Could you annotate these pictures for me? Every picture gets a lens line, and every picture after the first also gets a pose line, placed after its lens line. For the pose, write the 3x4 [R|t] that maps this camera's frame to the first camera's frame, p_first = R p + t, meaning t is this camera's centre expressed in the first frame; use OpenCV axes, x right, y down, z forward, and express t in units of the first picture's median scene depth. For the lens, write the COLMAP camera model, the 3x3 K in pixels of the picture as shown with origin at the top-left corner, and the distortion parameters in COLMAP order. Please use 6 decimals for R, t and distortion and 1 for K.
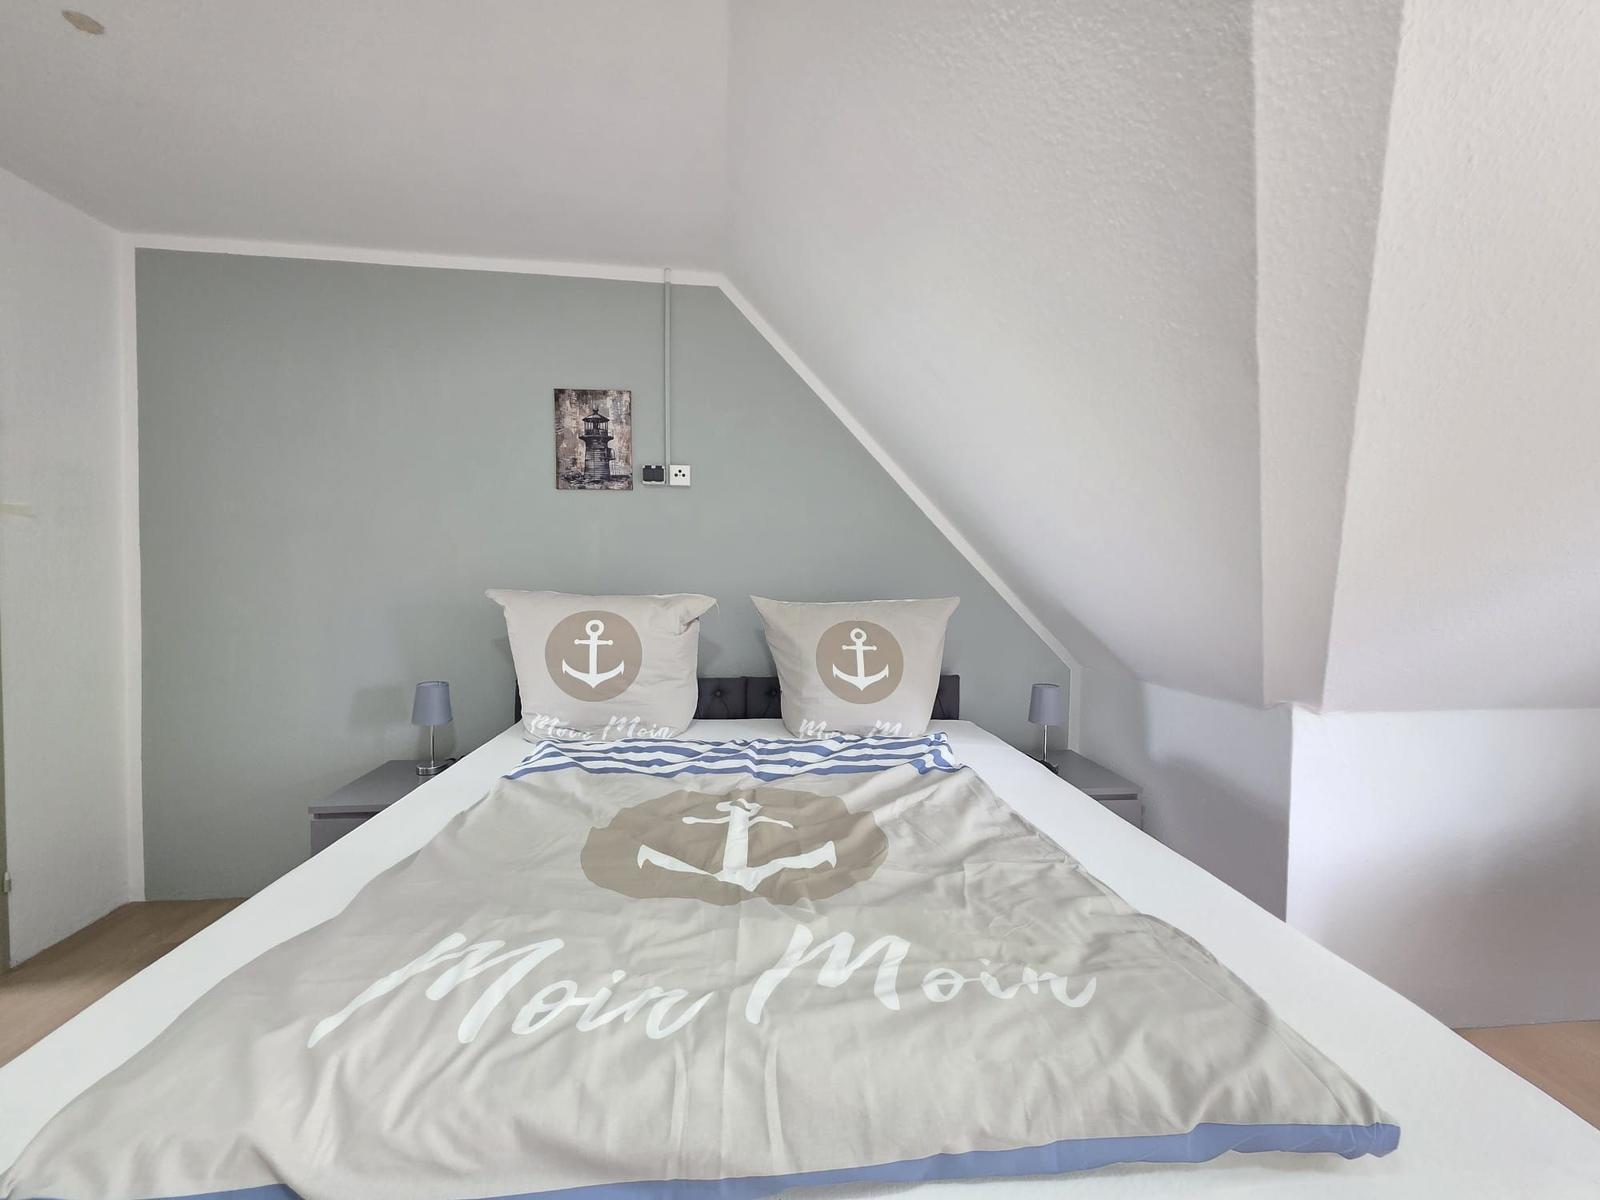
lens RADIAL K [[637.0, 0, 803.7], [0, 637.0, 599.3], [0, 0, 1]] dist [0.000662, -0.000124]
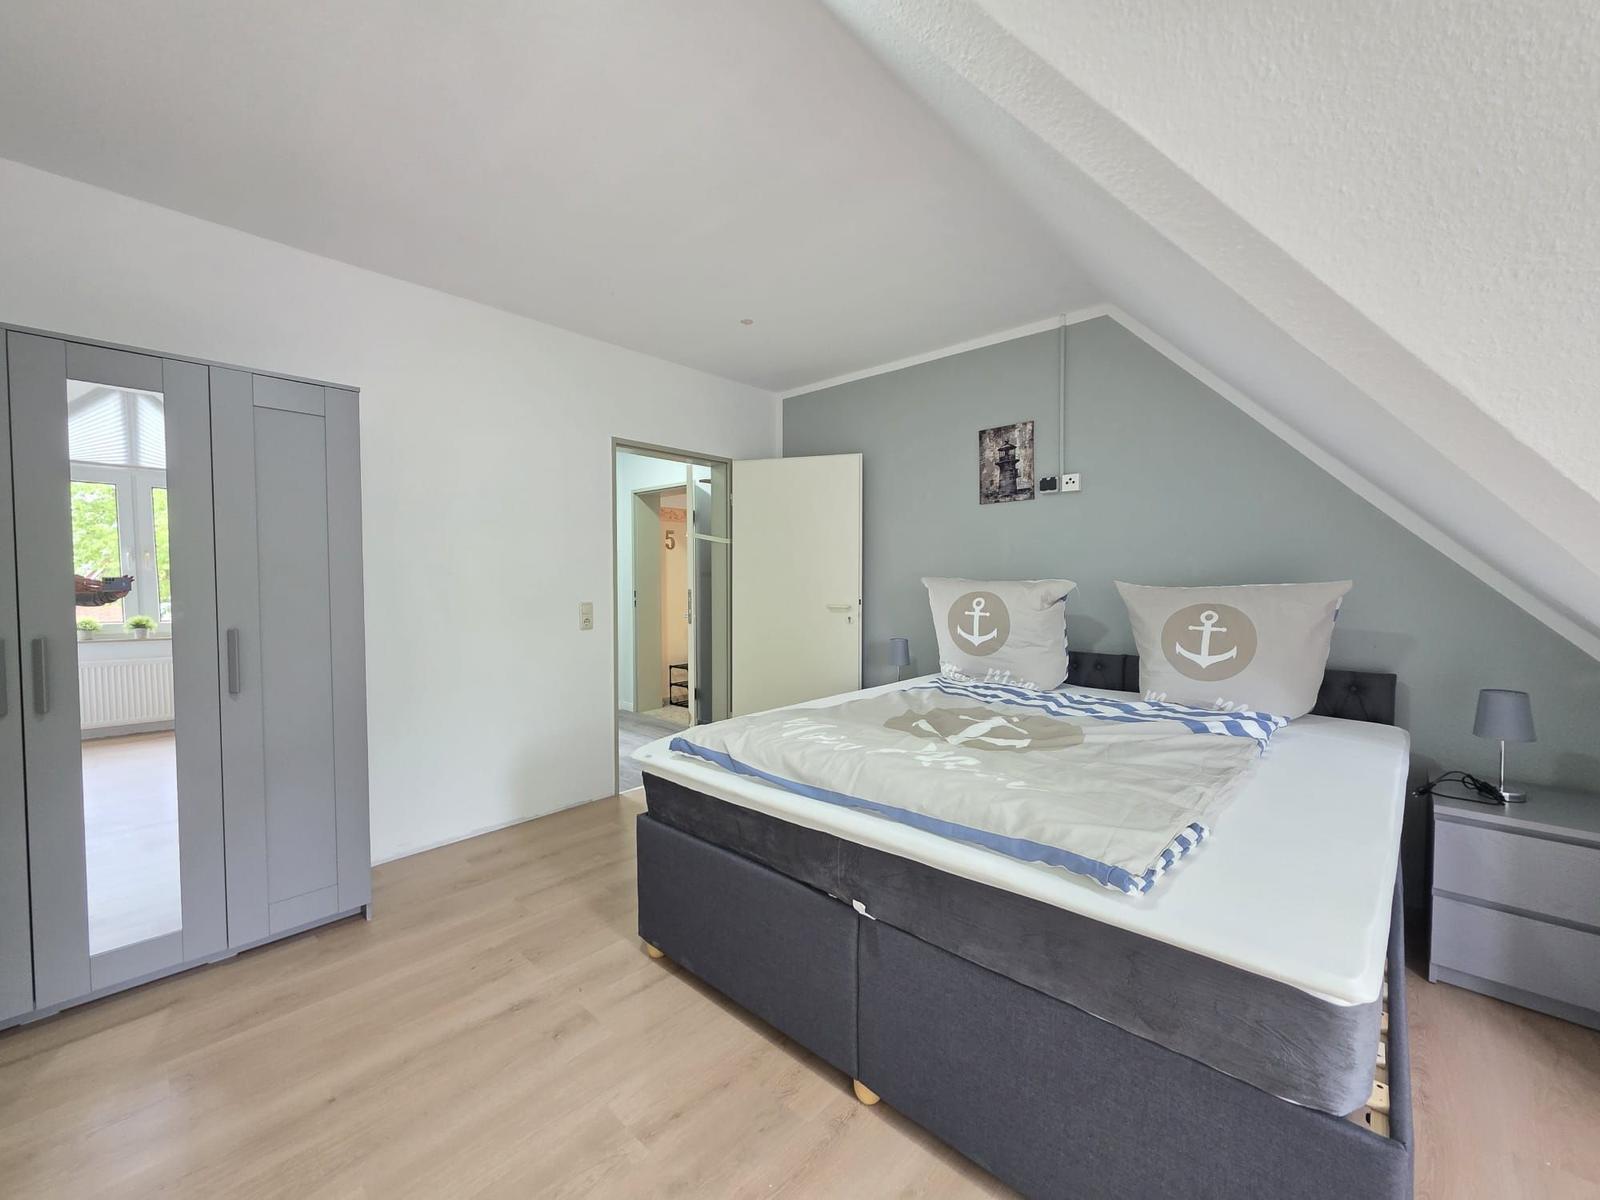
lens RADIAL K [[637.0, 0, 801.2], [0, 637.0, 597.8], [0, 0, 1]] dist [0.000662, -0.000124]
pose [[0.656852, 0.011023, -0.753939, 0.439446], [-0.016988, 0.999856, -0.000182, 0.036664], [0.753828, 0.012928, 0.656945, -0.197821]]
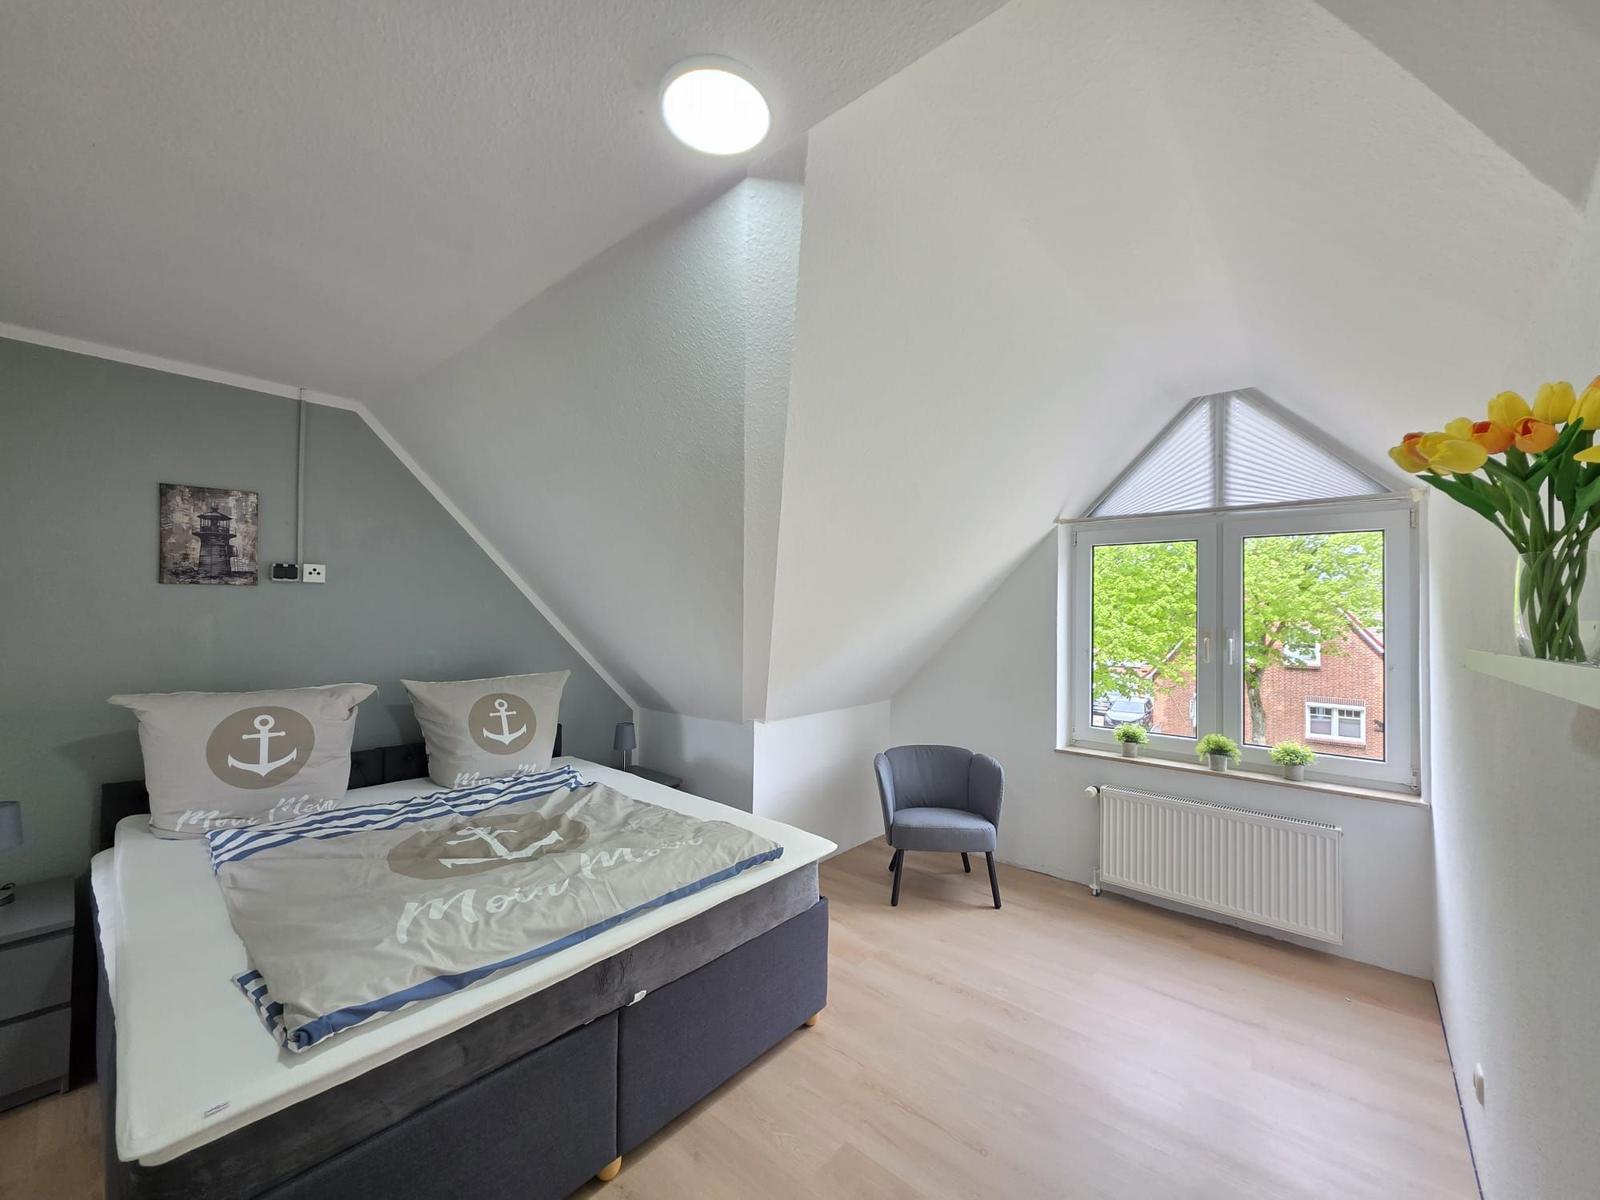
lens RADIAL K [[637.0, 0, 805.5], [0, 637.0, 601.2], [0, 0, 1]] dist [0.000662, -0.000124]
pose [[0.735244, 0.010965, 0.677713, -0.365305], [0.017976, 0.999202, -0.035669, -0.104829], [-0.677564, 0.038408, 0.734461, -0.457382]]
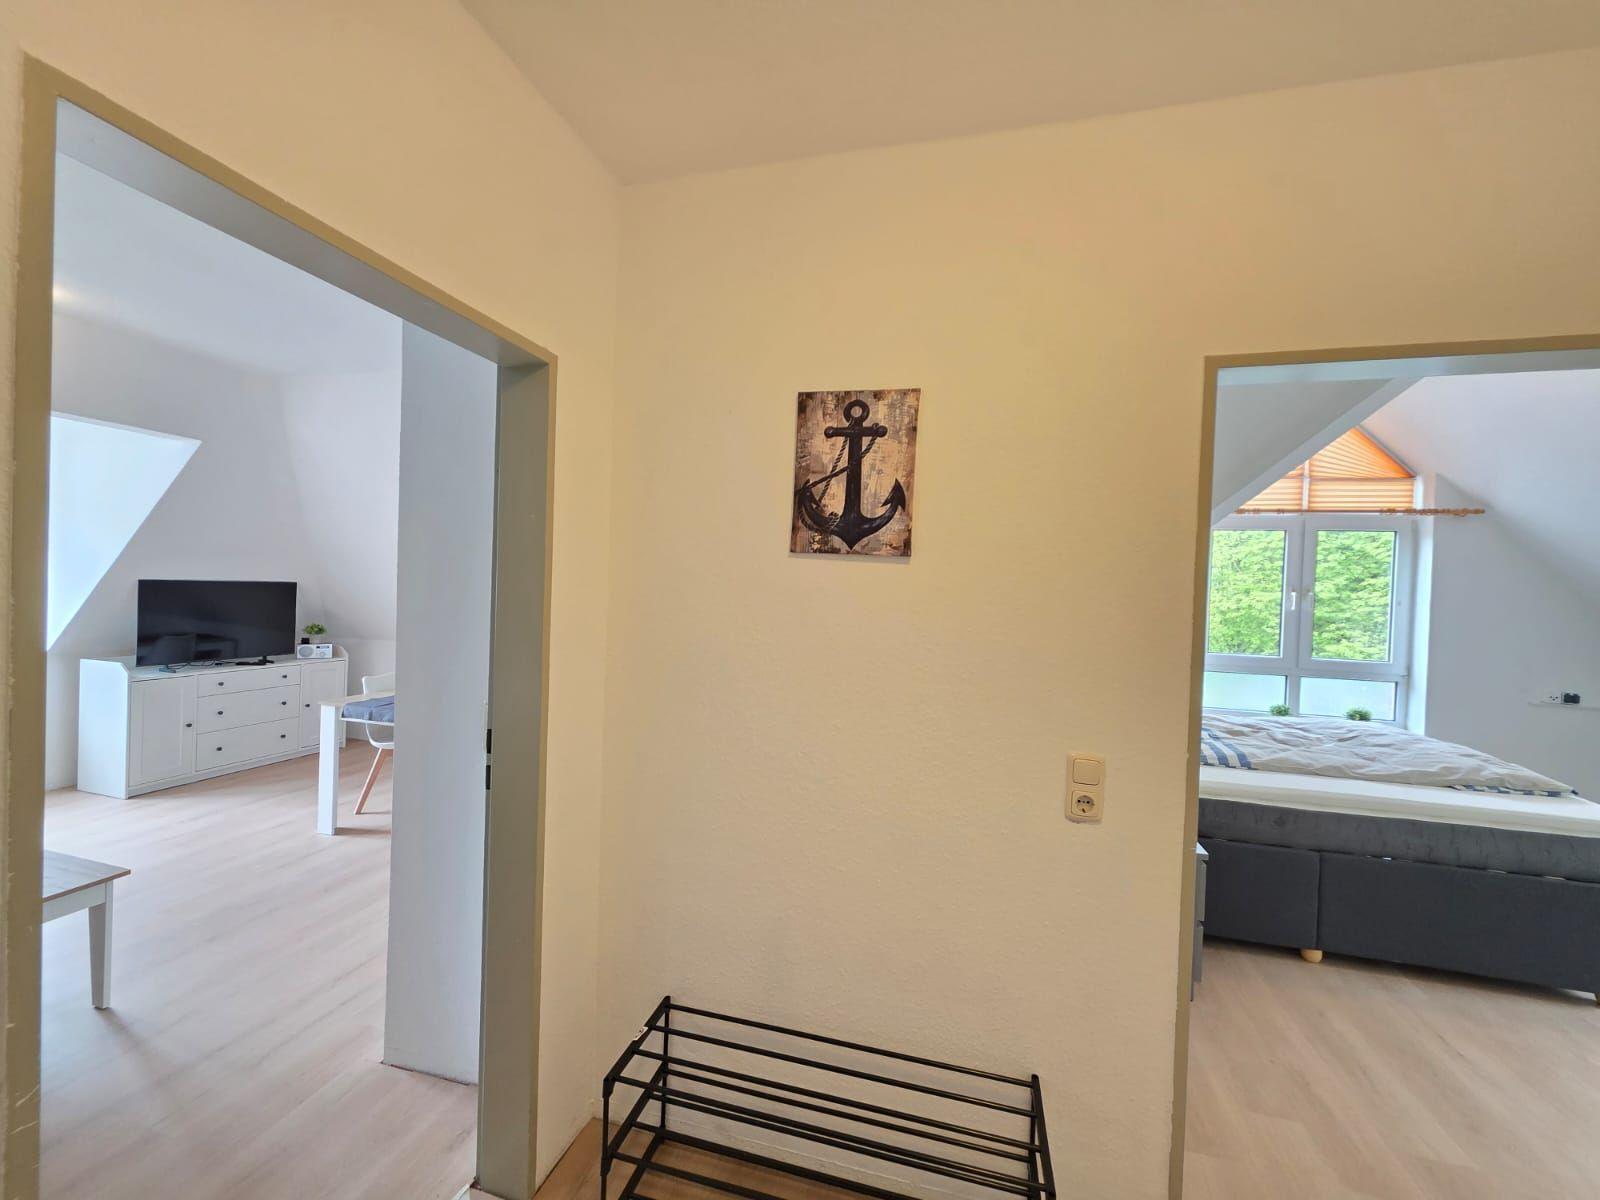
lens RADIAL K [[637.0, 0, 804.8], [0, 637.0, 593.6], [0, 0, 1]] dist [0.000662, -0.000124]
pose [[0.939060, 0.046571, -0.340585, -0.184513], [-0.049933, 0.998752, -0.001105, -0.149976], [0.340108, 0.018044, 0.940213, 0.469868]]
